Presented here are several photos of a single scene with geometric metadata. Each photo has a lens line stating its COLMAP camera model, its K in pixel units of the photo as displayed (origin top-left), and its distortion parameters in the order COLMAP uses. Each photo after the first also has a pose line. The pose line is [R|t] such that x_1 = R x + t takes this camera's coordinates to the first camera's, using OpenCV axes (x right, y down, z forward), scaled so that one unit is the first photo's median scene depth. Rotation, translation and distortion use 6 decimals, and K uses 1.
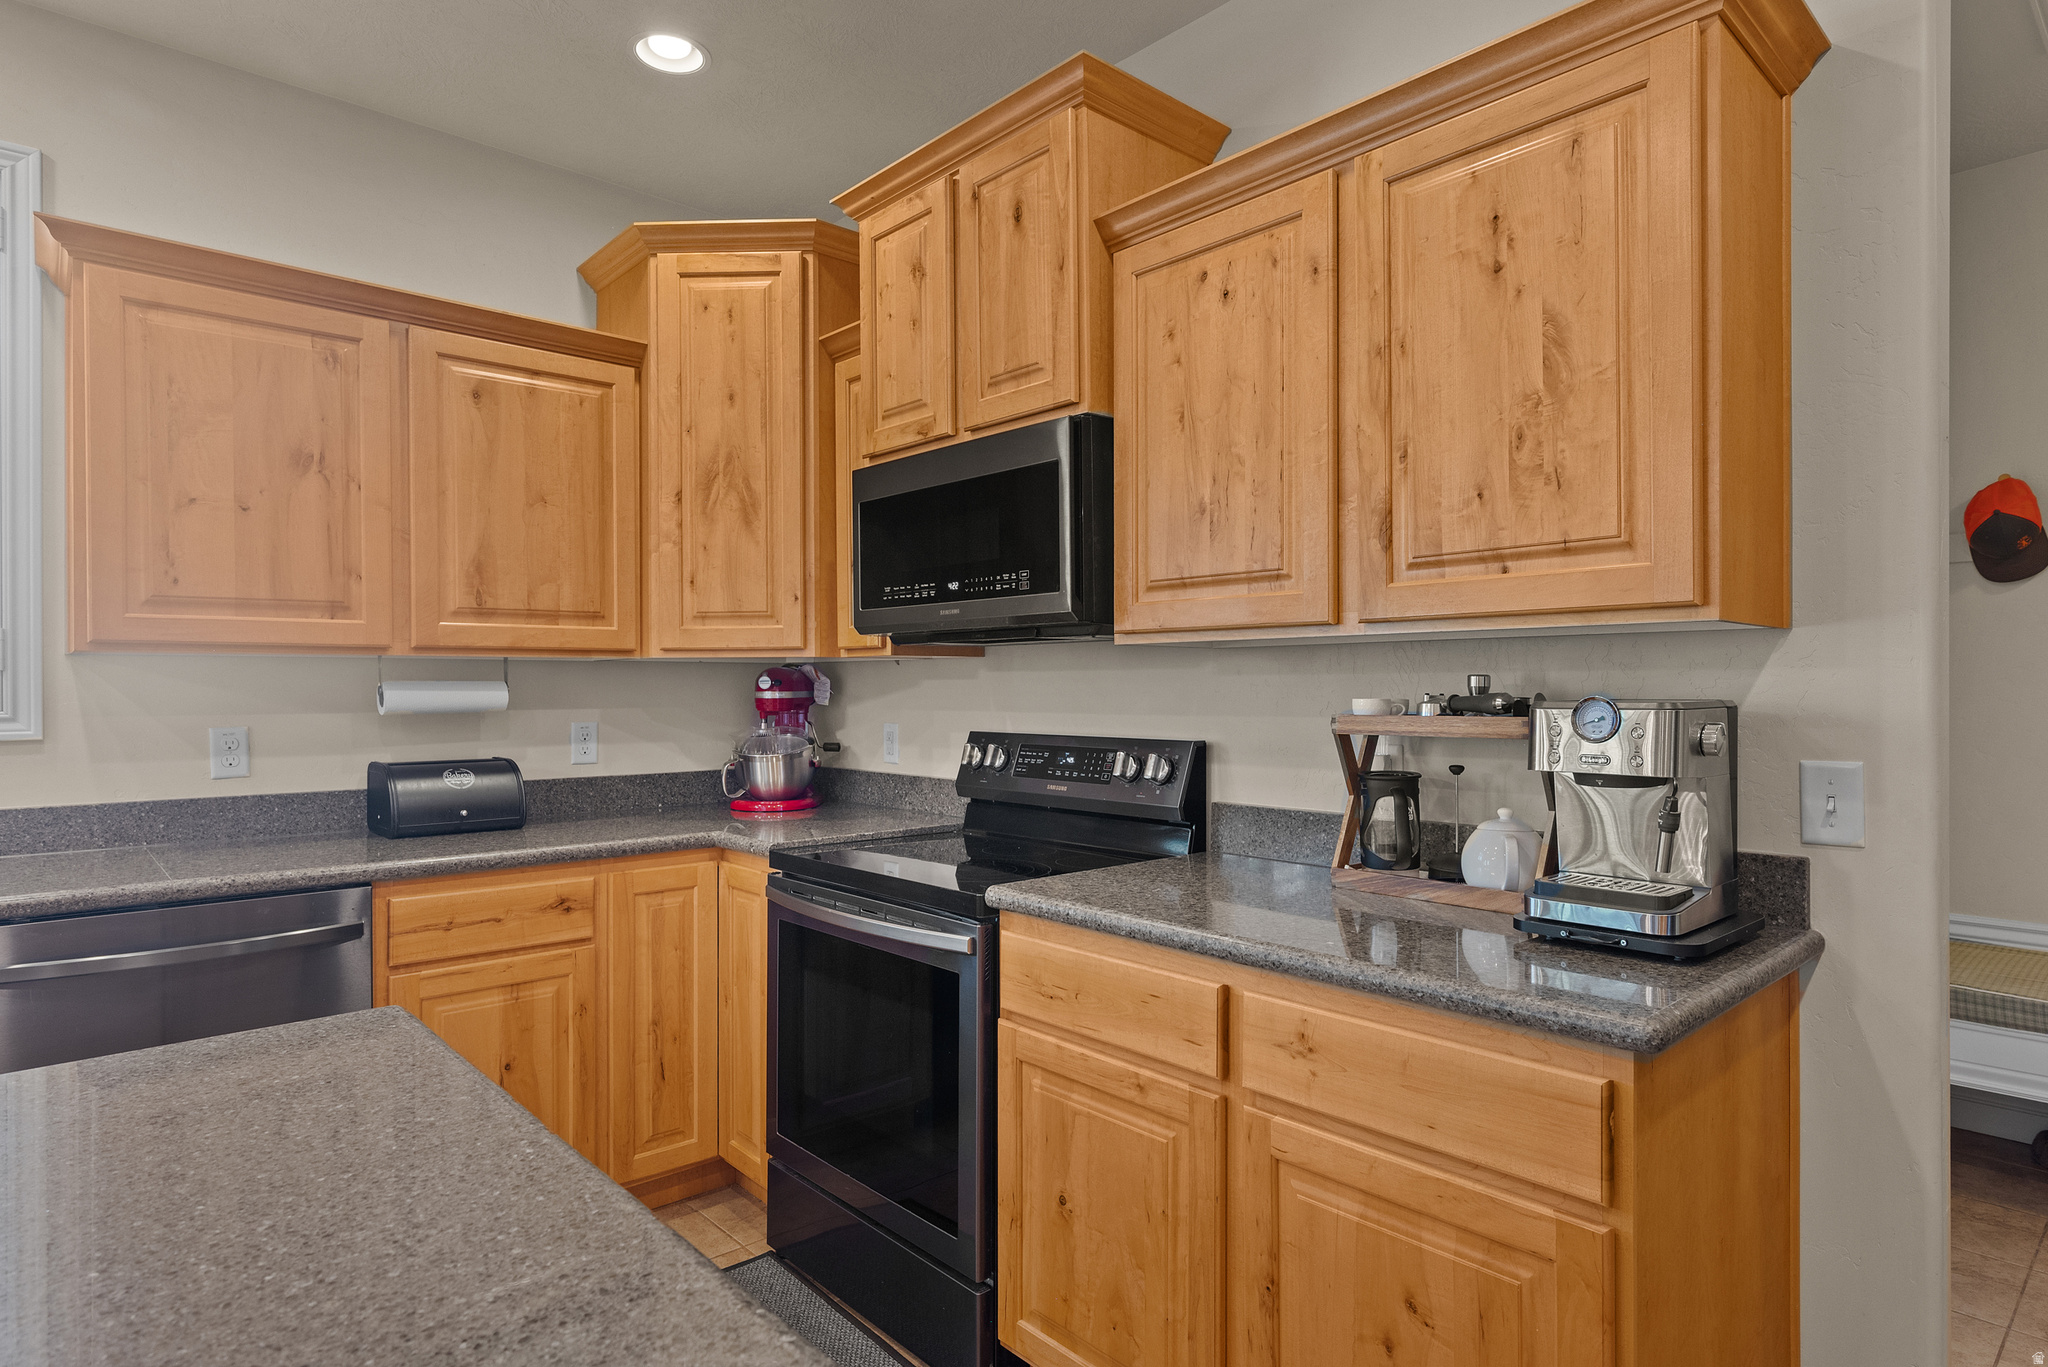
lens RADIAL K [[1115.3, 0, 1028.3], [0, 1115.3, 688.2], [0, 0, 1]] dist [0.003005, 0.001056]
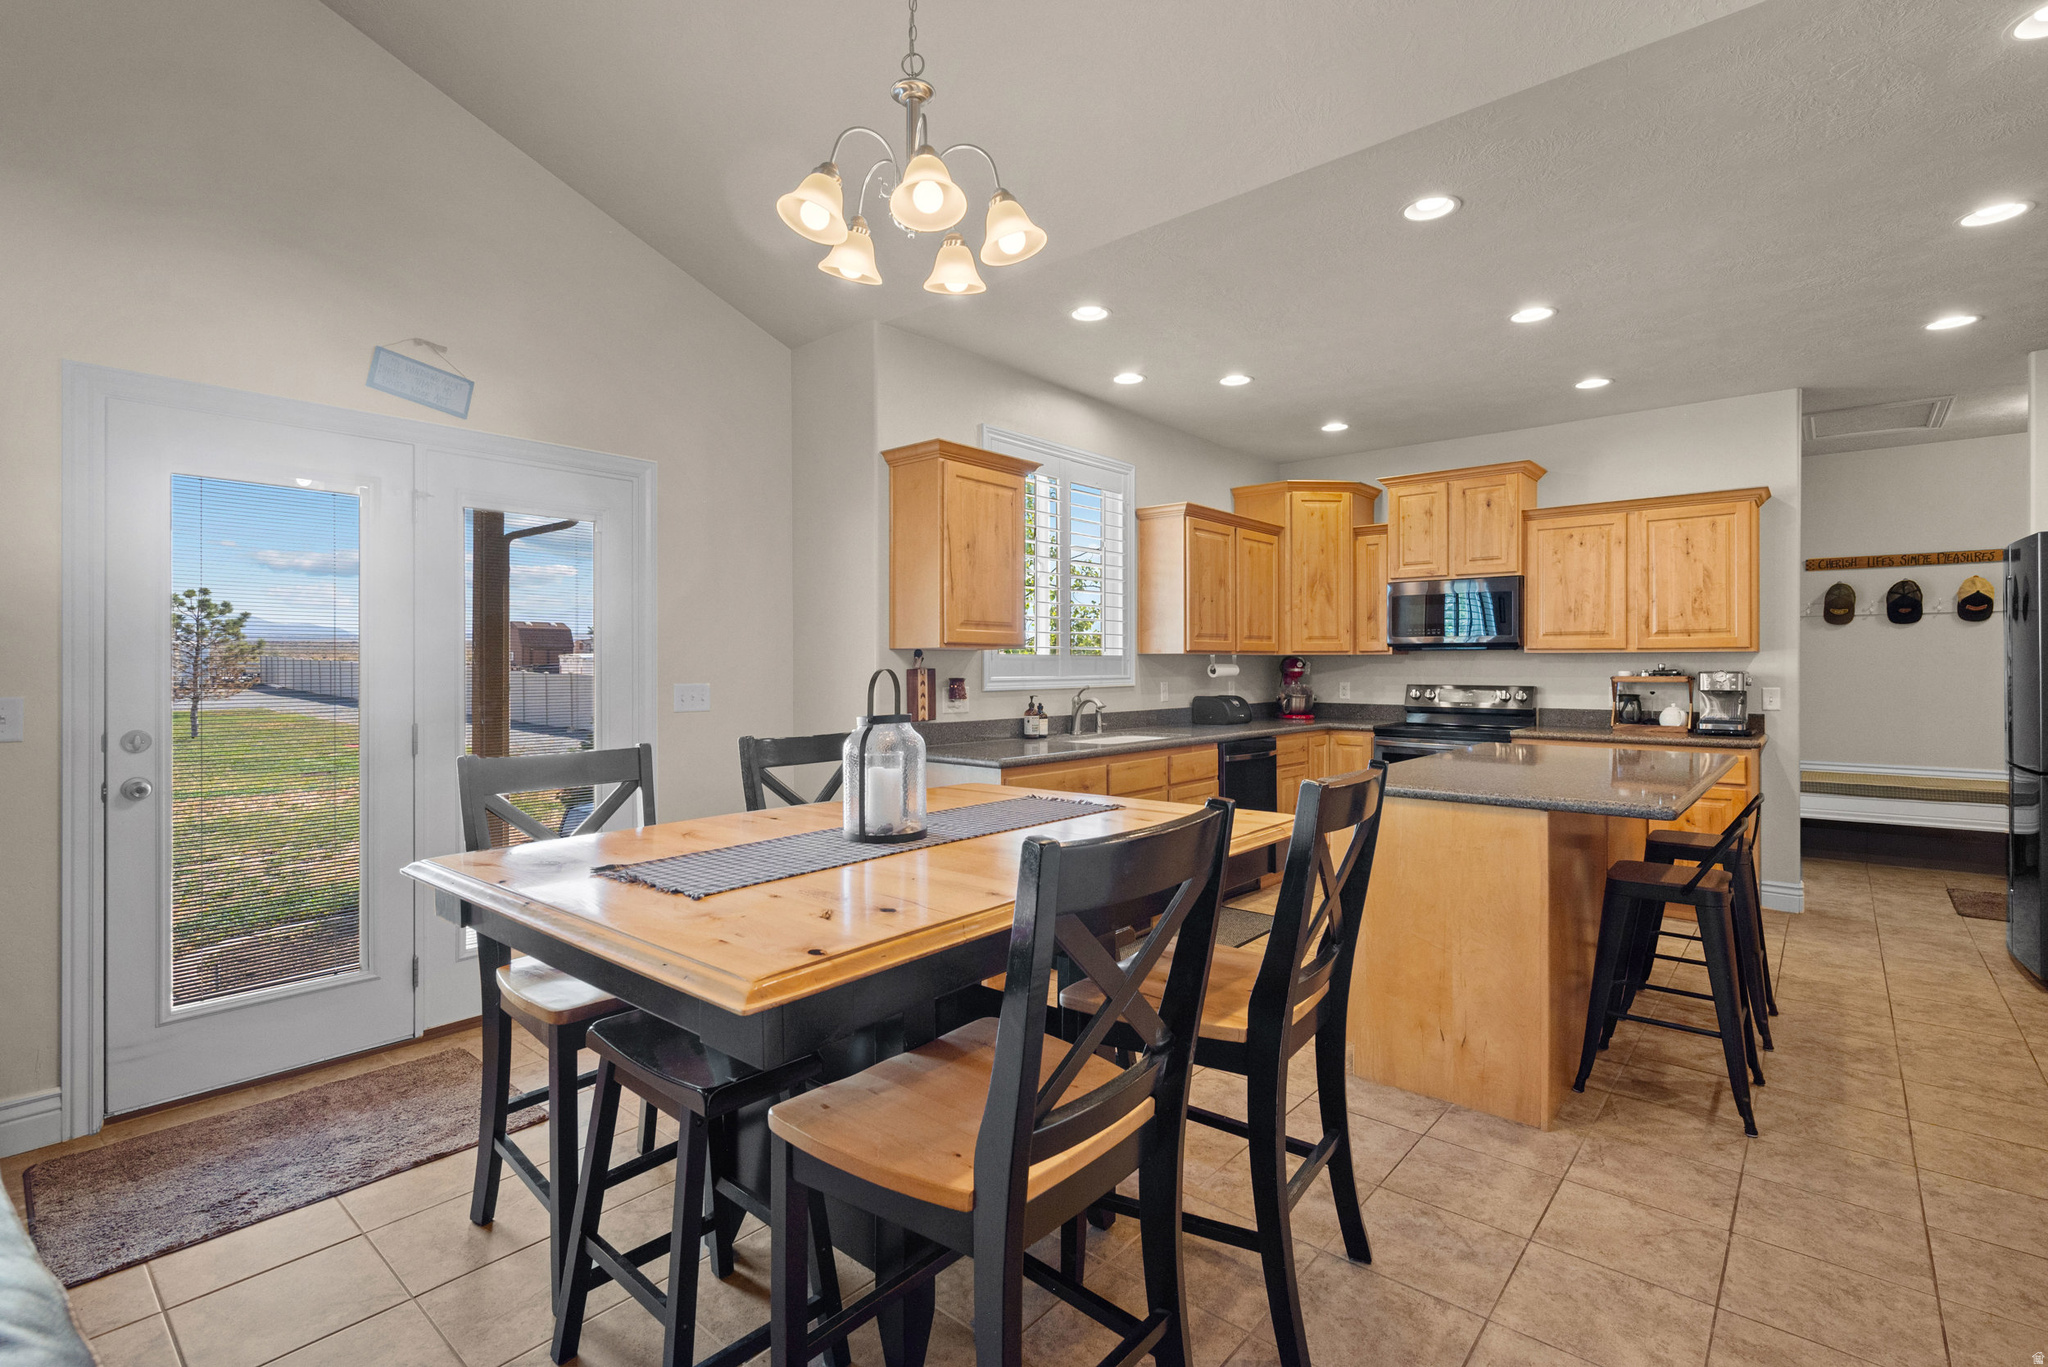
lens RADIAL K [[940.5, 0, 1024.5], [0, 940.5, 669.9], [0, 0, 1]] dist [0.000427, 0.000100]
pose [[0.992860, 0.002090, 0.119264, -1.340103], [-0.002288, 0.999996, 0.001525, 0.004279], [-0.119261, -0.001787, 0.992861, -1.145601]]
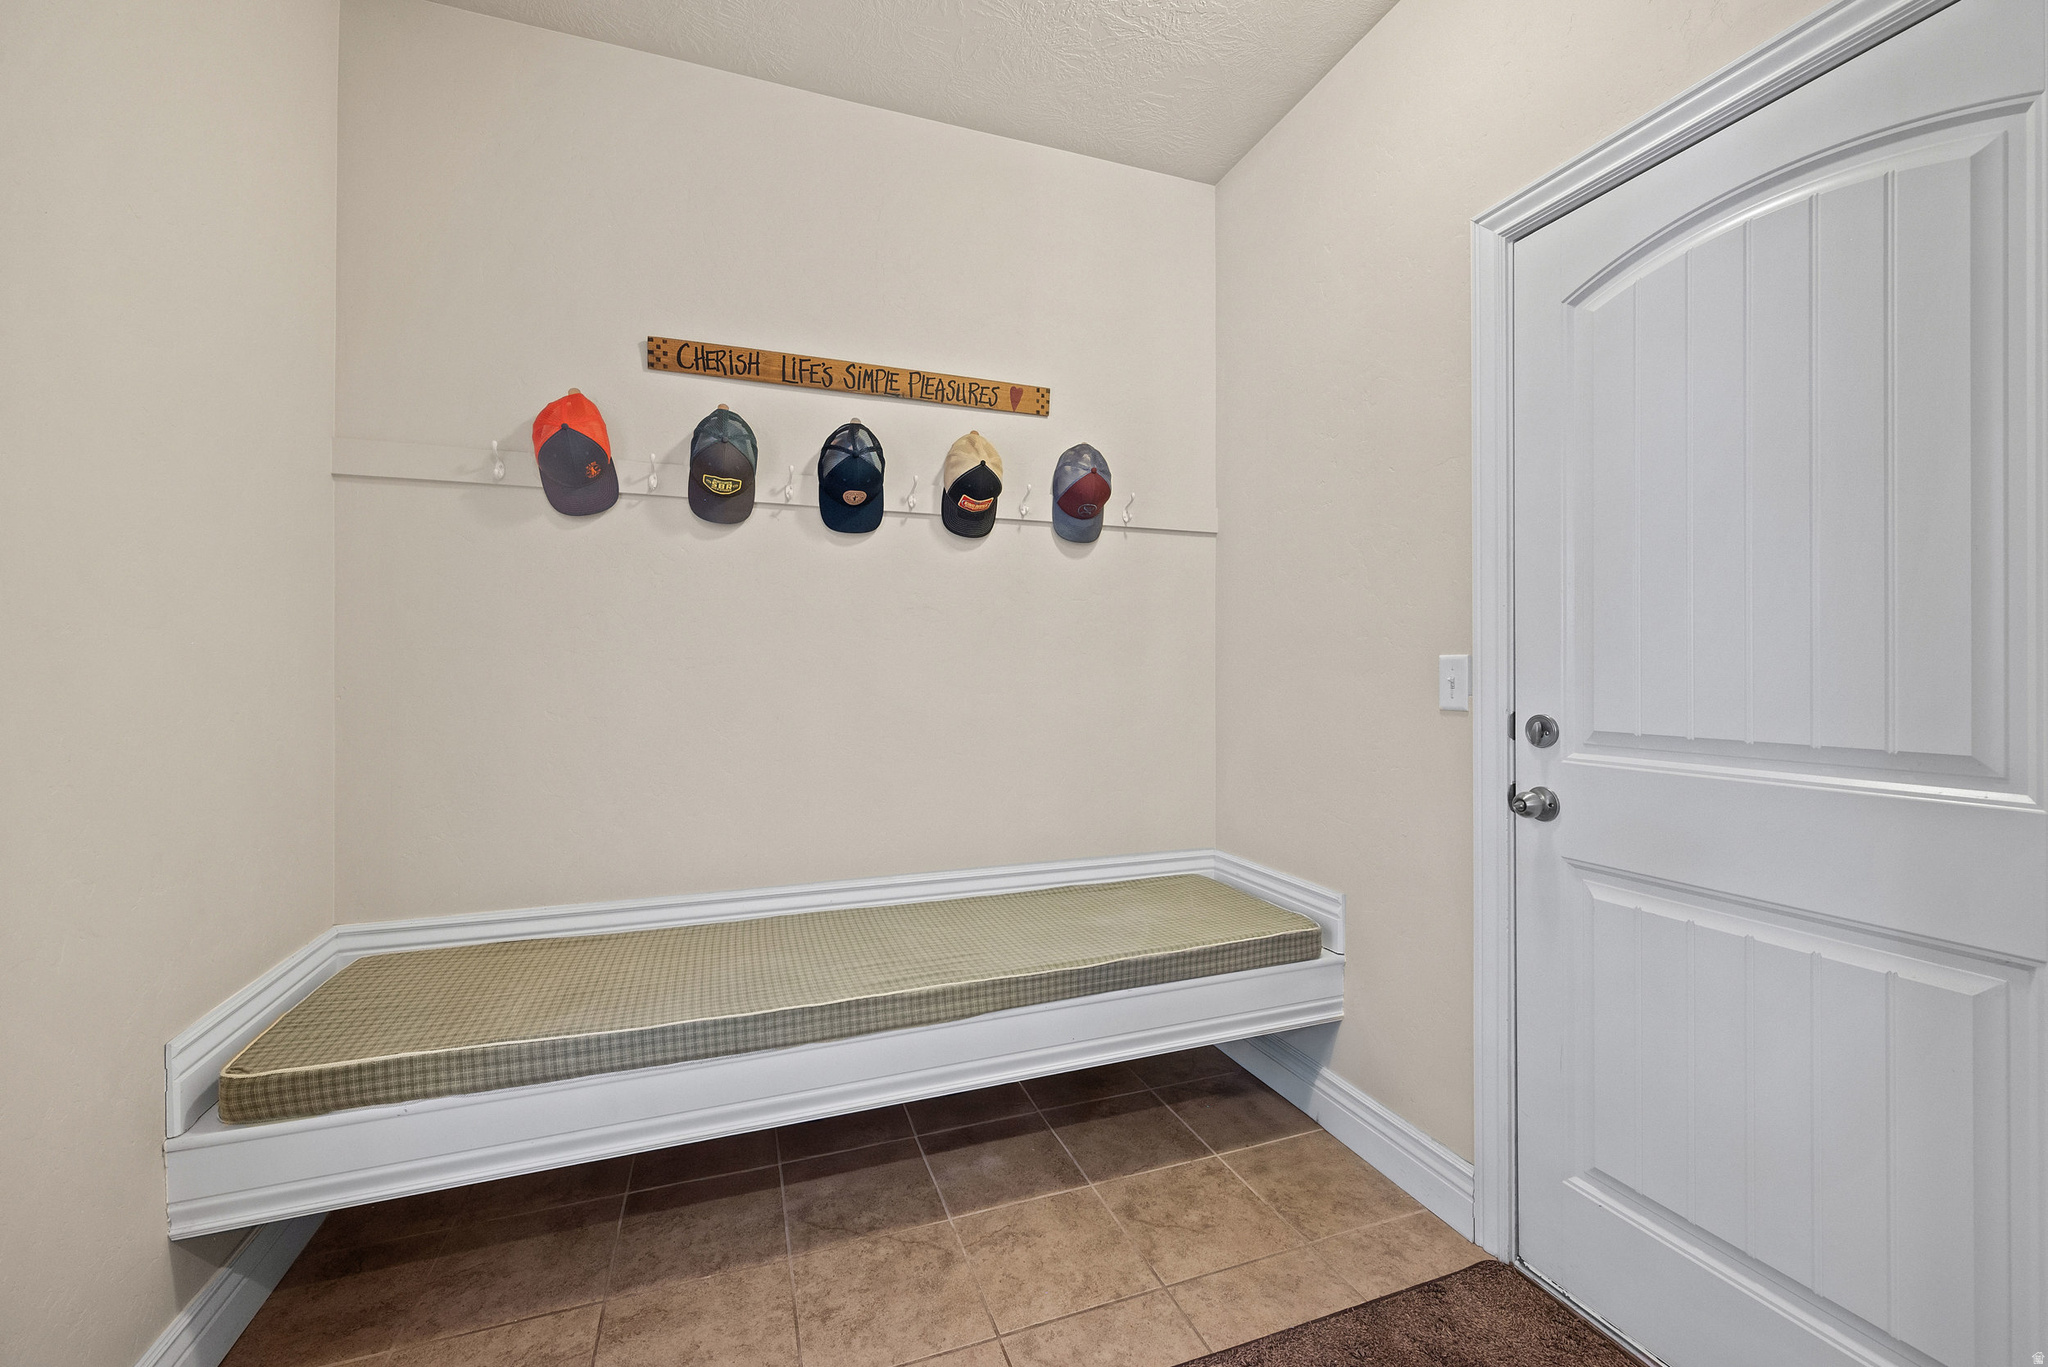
lens RADIAL K [[814.1, 0, 1024.0], [0, 814.1, 683.5], [0, 0, 1]] dist [-0.001371, -0.000103]
pose [[0.379001, -0.001954, 0.925394, 0.503227], [-0.004747, 0.999981, 0.004055, 0.039362], [-0.925384, -0.005930, 0.378984, 0.522573]]
